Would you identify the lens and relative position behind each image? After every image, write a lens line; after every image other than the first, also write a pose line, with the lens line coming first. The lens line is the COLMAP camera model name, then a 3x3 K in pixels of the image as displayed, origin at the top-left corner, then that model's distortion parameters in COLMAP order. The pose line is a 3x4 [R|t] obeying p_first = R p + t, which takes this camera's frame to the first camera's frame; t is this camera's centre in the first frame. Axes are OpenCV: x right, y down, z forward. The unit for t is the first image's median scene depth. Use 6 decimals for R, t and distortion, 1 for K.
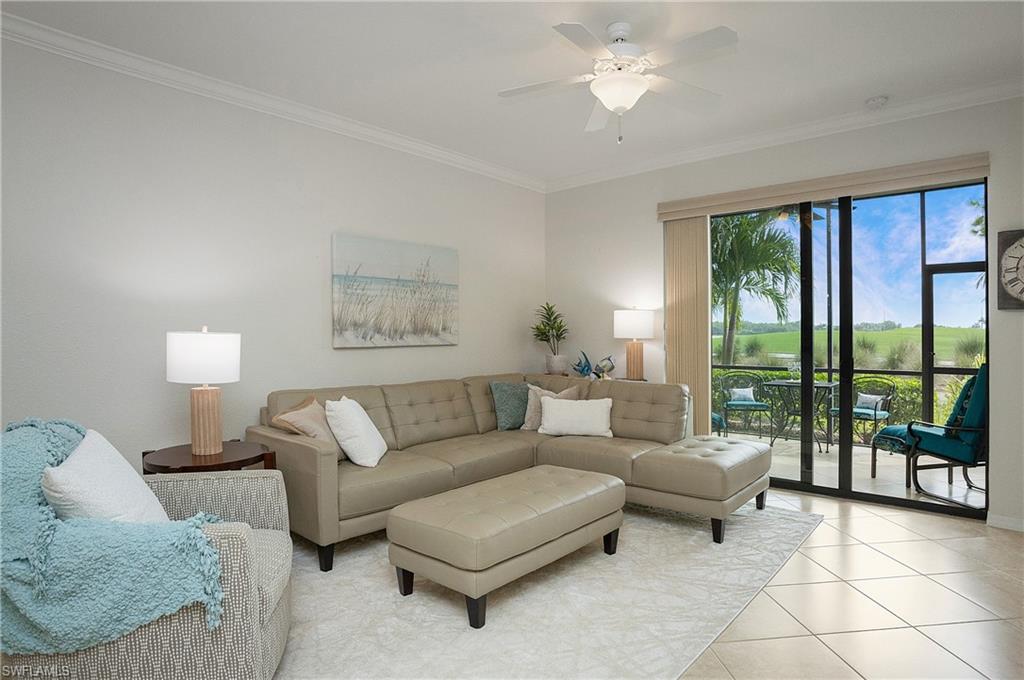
lens RADIAL K [[563.8, 0, 500.5], [0, 563.8, 331.9], [0, 0, 1]] dist [-0.051869, 0.001029]
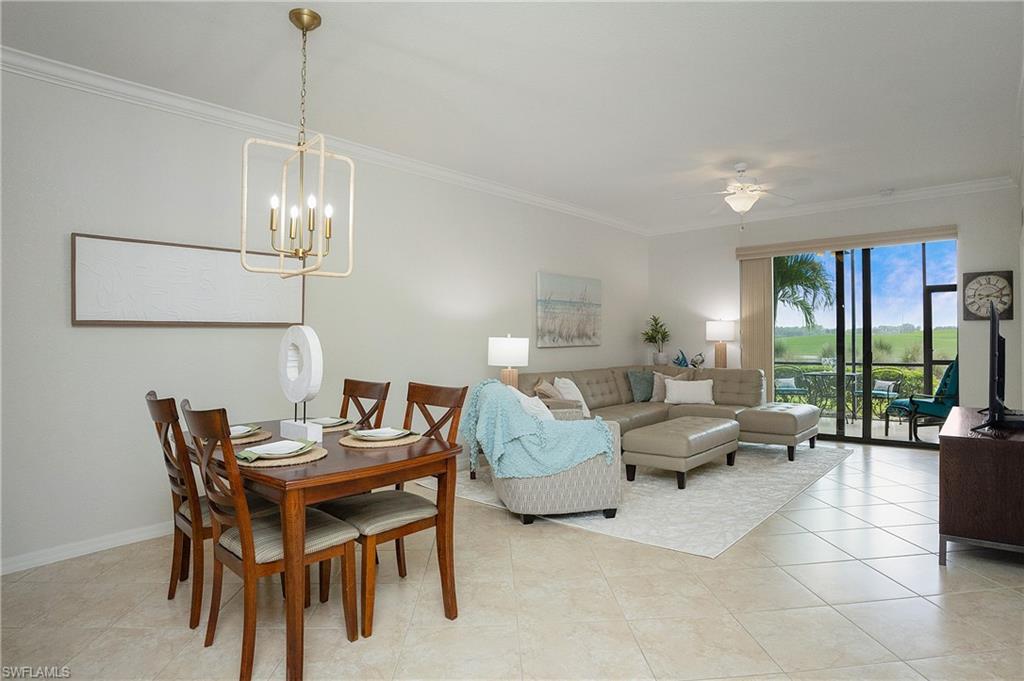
lens RADIAL K [[605.5, 0, 512.0], [0, 605.5, 340.5], [0, 0, 1]] dist [-0.001410, 0.000975]
pose [[0.999441, -0.006828, 0.032724, -0.373040], [0.006676, 0.999966, 0.004759, 0.000798], [-0.032755, -0.004538, 0.999453, -0.584537]]
